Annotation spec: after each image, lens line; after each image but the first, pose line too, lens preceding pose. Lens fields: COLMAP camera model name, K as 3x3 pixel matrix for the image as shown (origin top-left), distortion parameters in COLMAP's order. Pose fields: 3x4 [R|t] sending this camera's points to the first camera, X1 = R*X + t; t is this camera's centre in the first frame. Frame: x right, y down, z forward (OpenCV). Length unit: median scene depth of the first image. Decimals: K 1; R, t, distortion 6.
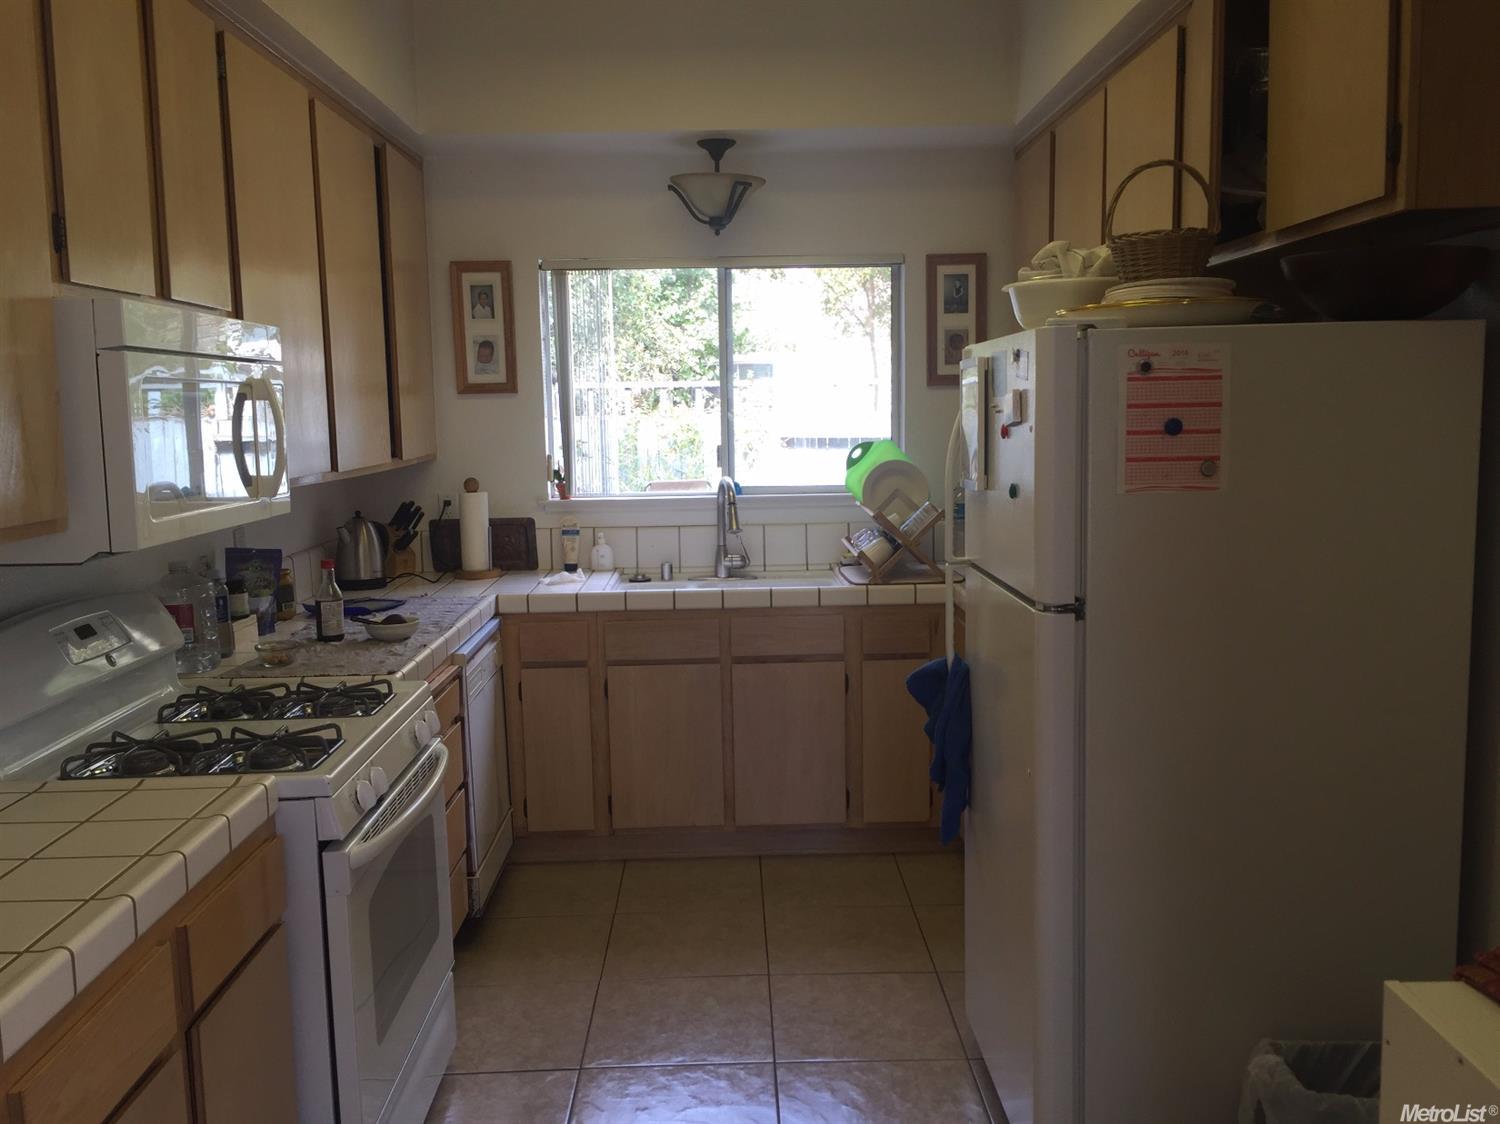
lens RADIAL K [[1281.9, 0, 753.5], [0, 1281.9, 555.3], [0, 0, 1]] dist [0.059759, -0.048061]
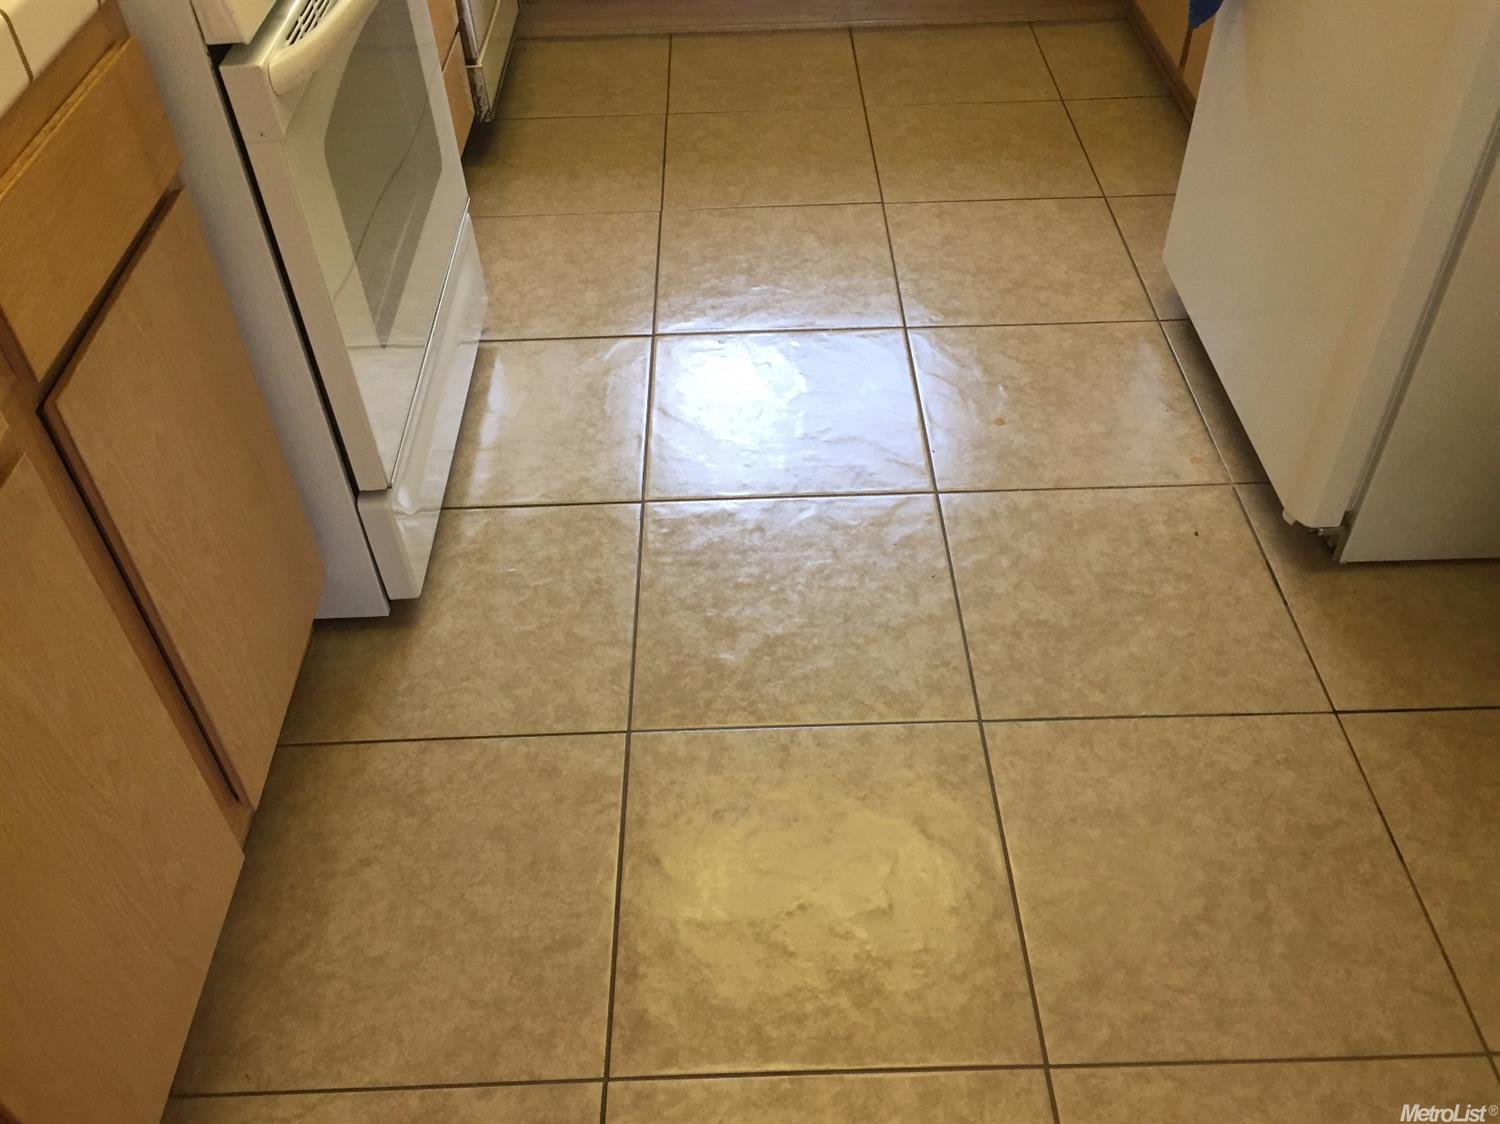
lens RADIAL K [[1281.9, 0, 764.0], [0, 1281.9, 565.5], [0, 0, 1]] dist [0.059759, -0.048061]
pose [[0.999983, -0.005406, 0.002027, -0.066221], [0.003109, 0.799988, 0.600008, 0.043510], [-0.004866, -0.599991, 0.799992, 0.285677]]
